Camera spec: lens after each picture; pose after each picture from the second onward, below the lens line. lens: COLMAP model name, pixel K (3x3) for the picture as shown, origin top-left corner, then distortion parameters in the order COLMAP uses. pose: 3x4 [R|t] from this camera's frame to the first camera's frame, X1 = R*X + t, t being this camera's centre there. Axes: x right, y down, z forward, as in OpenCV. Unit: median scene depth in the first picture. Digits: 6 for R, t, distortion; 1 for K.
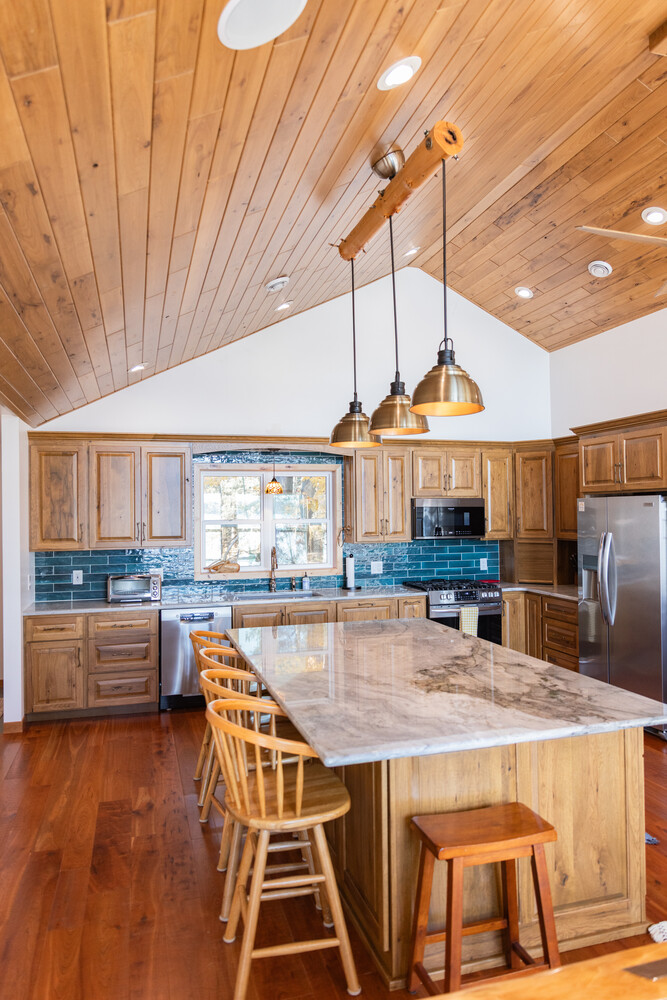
lens RADIAL K [[665.9, 0, 332.1], [0, 665.9, 502.8], [0, 0, 1]] dist [0.008830, 0.000611]
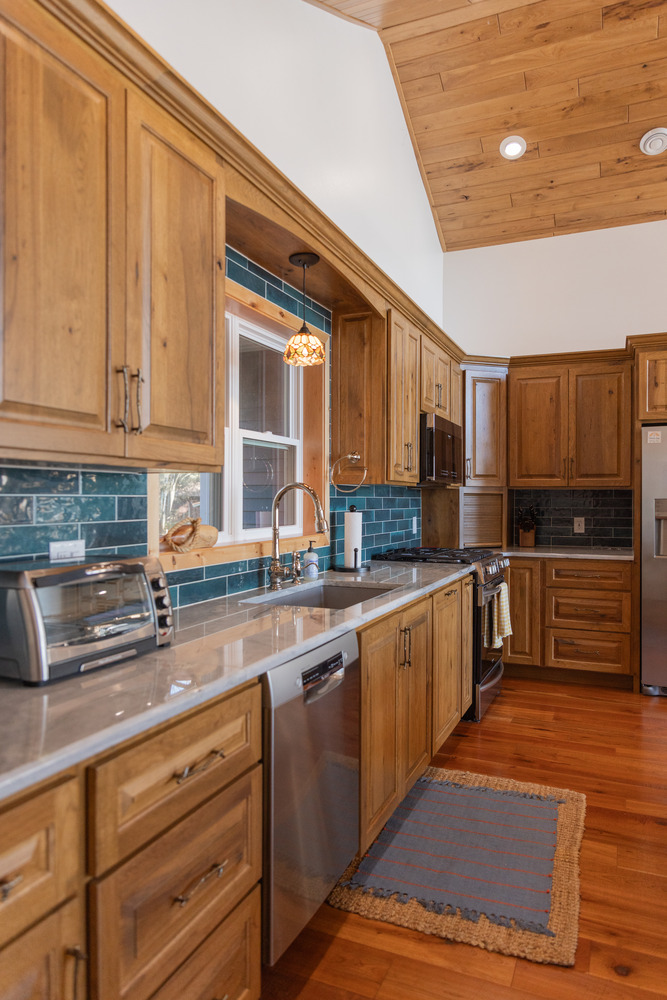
lens RADIAL K [[665.9, 0, 334.4], [0, 665.9, 499.3], [0, 0, 1]] dist [0.008830, 0.000611]
pose [[0.635744, 0.012636, 0.771796, -0.402863], [-0.019018, 0.999819, -0.000704, 0.074696], [-0.771665, -0.014231, 0.635869, 0.692461]]
